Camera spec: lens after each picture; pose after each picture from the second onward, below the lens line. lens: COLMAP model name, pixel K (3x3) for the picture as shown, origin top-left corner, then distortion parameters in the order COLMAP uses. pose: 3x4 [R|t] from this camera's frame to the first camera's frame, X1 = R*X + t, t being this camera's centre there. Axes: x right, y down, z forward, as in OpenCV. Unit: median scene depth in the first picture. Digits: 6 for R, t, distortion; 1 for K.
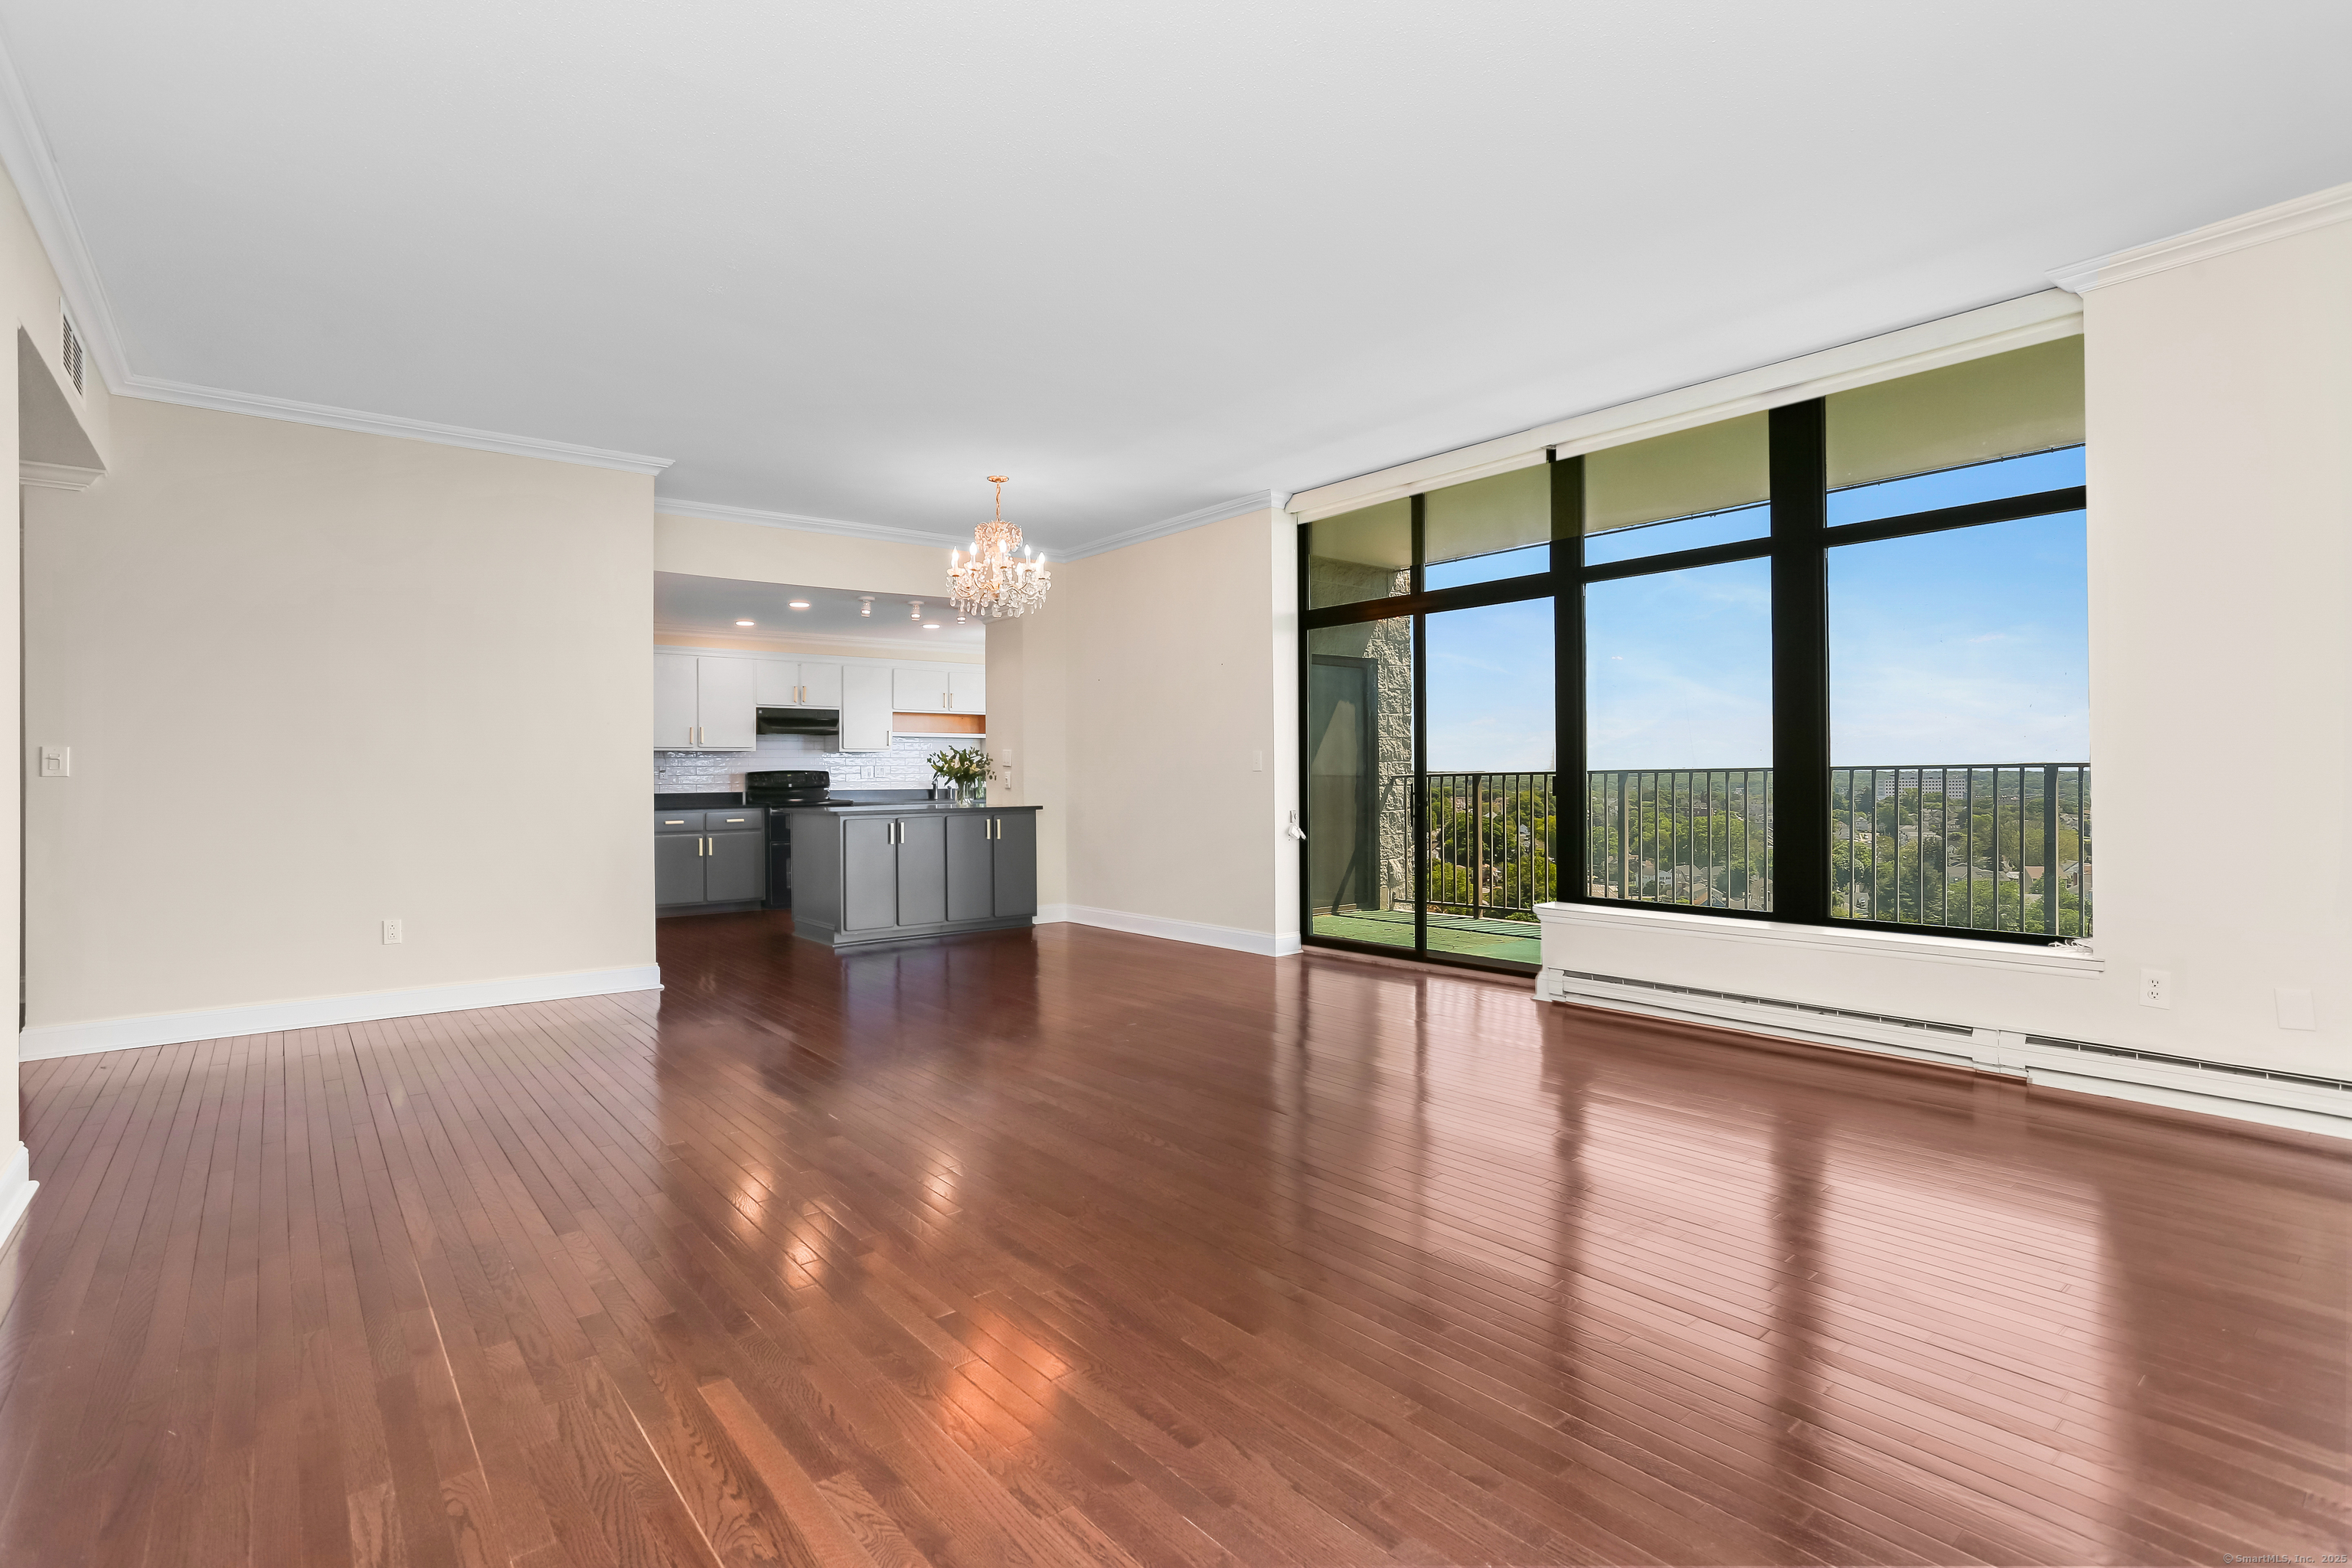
lens RADIAL K [[1132.3, 0, 1169.2], [0, 1132.3, 772.1], [0, 0, 1]] dist [-0.035191, 0.022367]
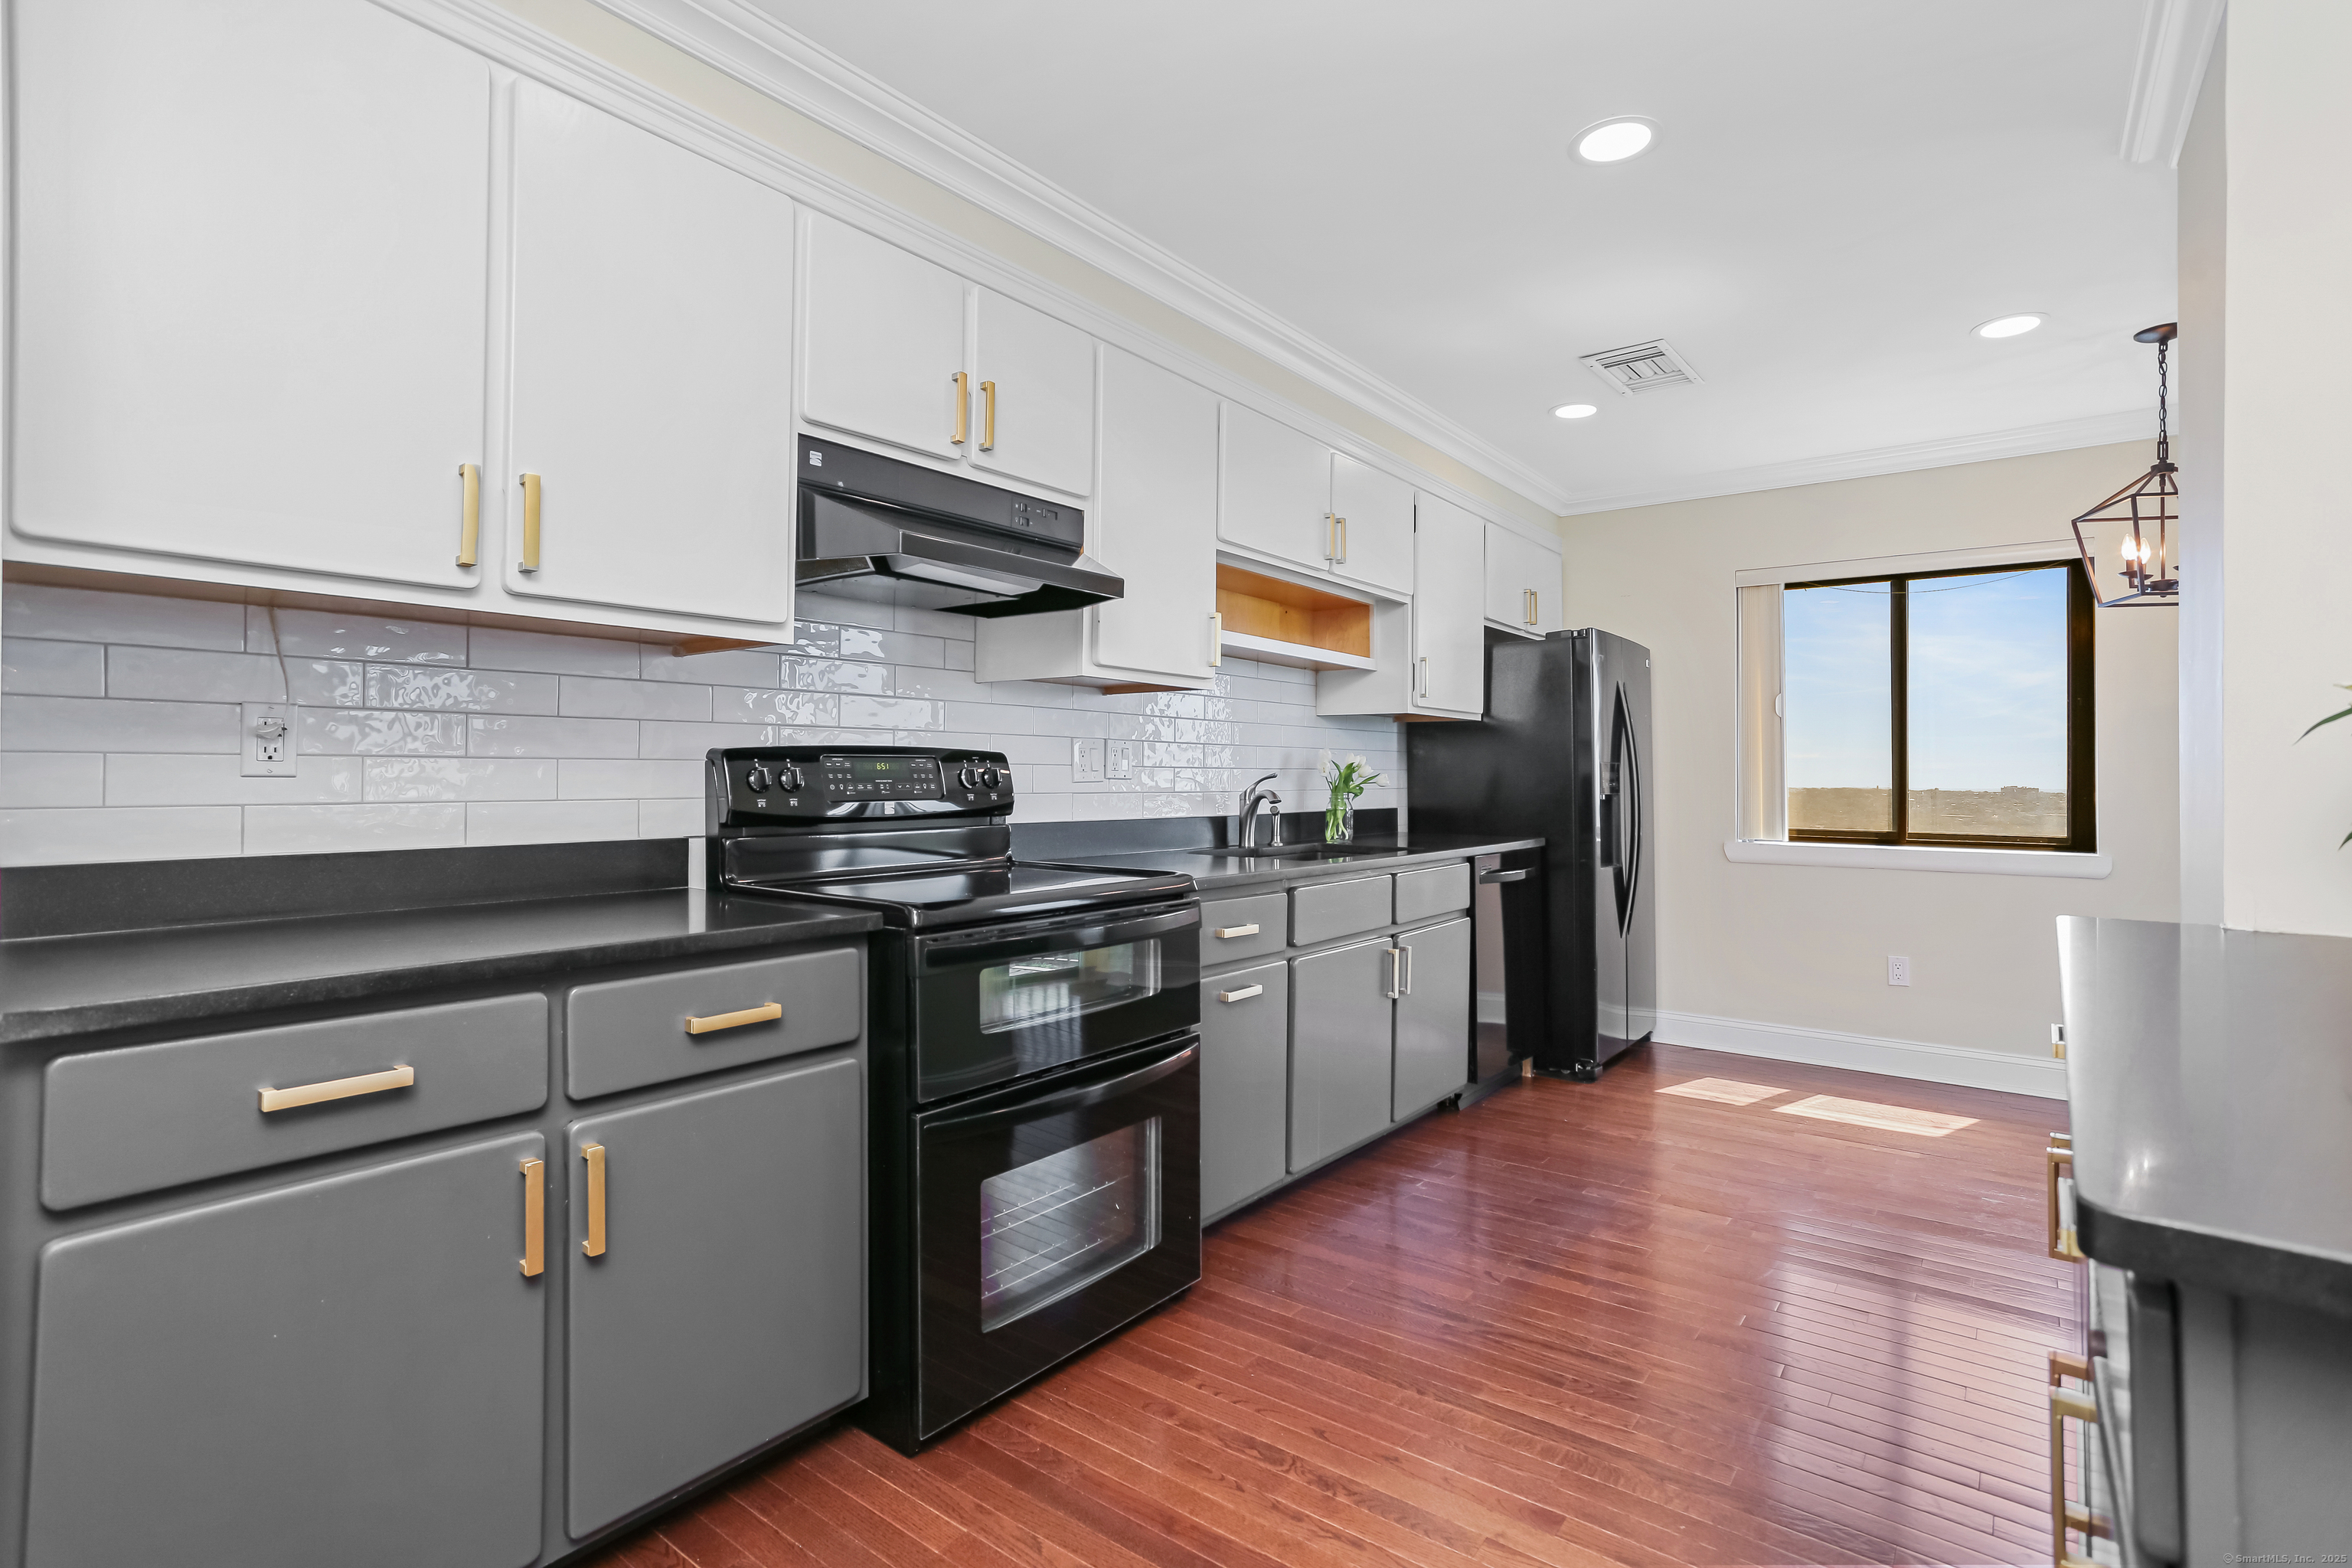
lens RADIAL K [[1132.3, 0, 1181.4], [0, 1132.3, 773.3], [0, 0, 1]] dist [-0.035191, 0.022367]
pose [[0.969479, 0.015808, 0.244664, -0.403944], [-0.014626, 0.999871, -0.006644, 0.006182], [-0.244738, 0.002863, 0.969585, 0.909686]]
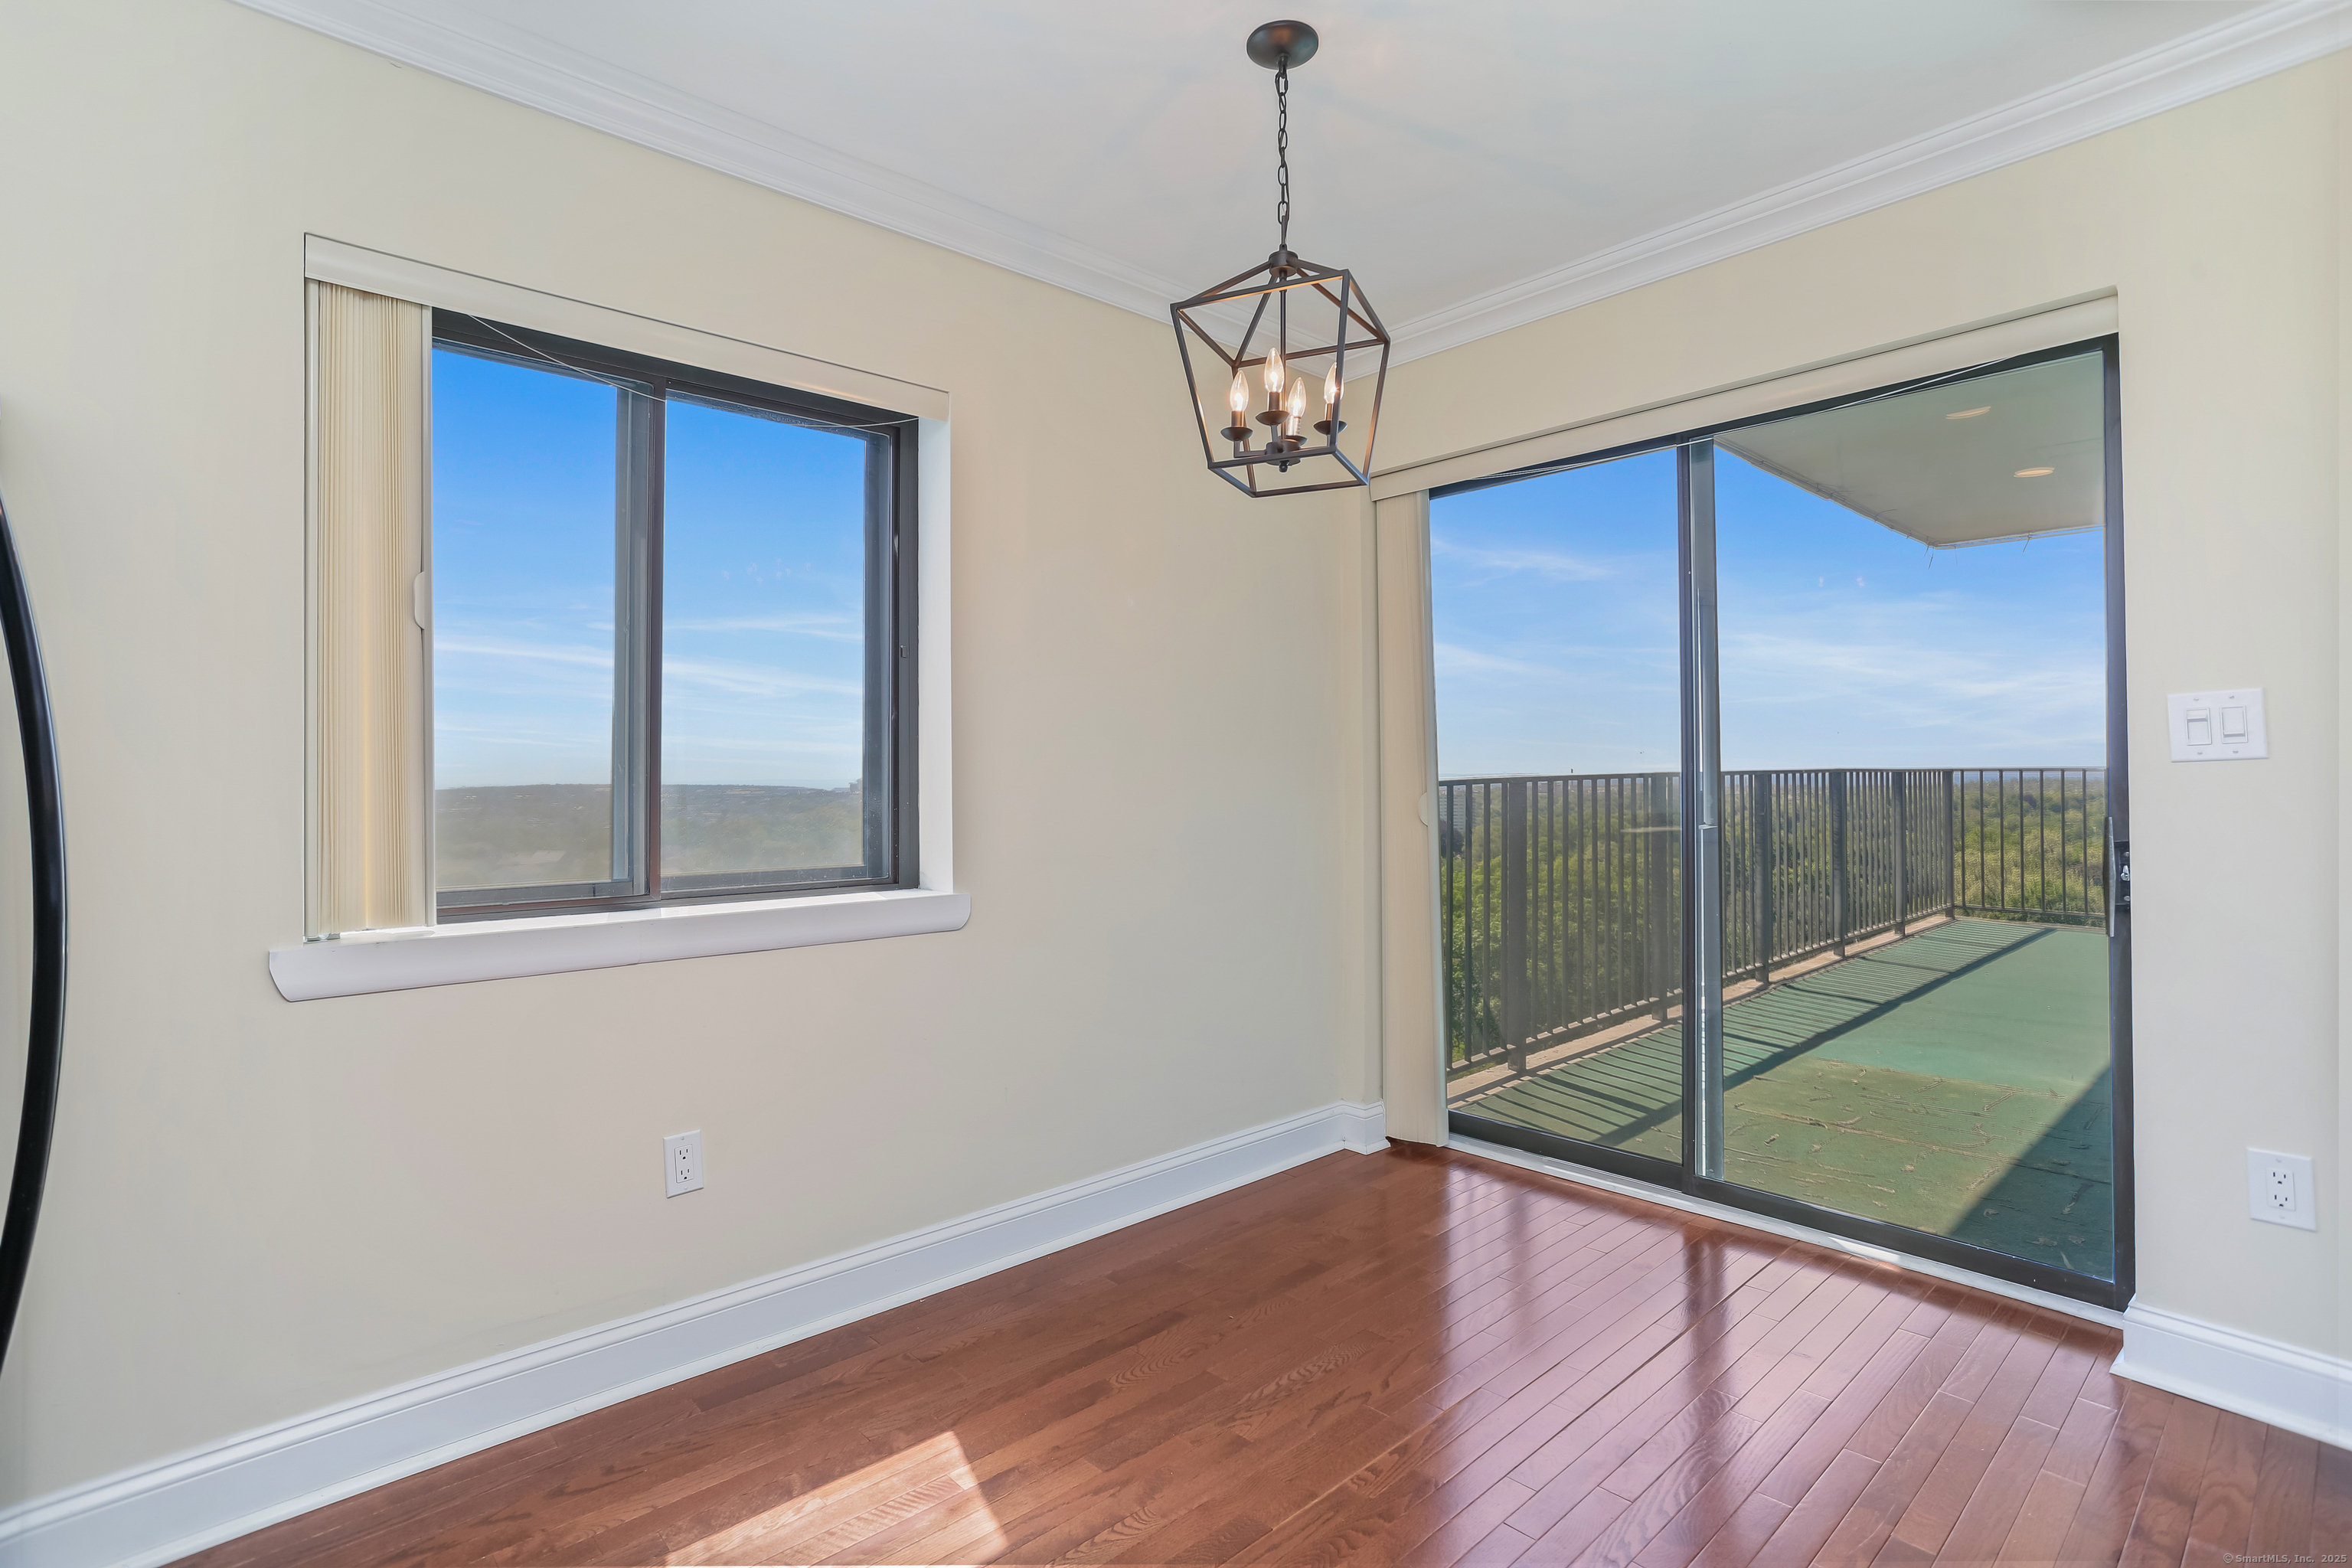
lens RADIAL K [[1132.3, 0, 1179.7], [0, 1132.3, 778.4], [0, 0, 1]] dist [-0.035191, 0.022367]
pose [[-0.088809, 0.019370, 0.995860, -0.209236], [-0.001383, 0.999808, -0.019570, 0.006992], [-0.996048, -0.003116, -0.088765, 1.255258]]
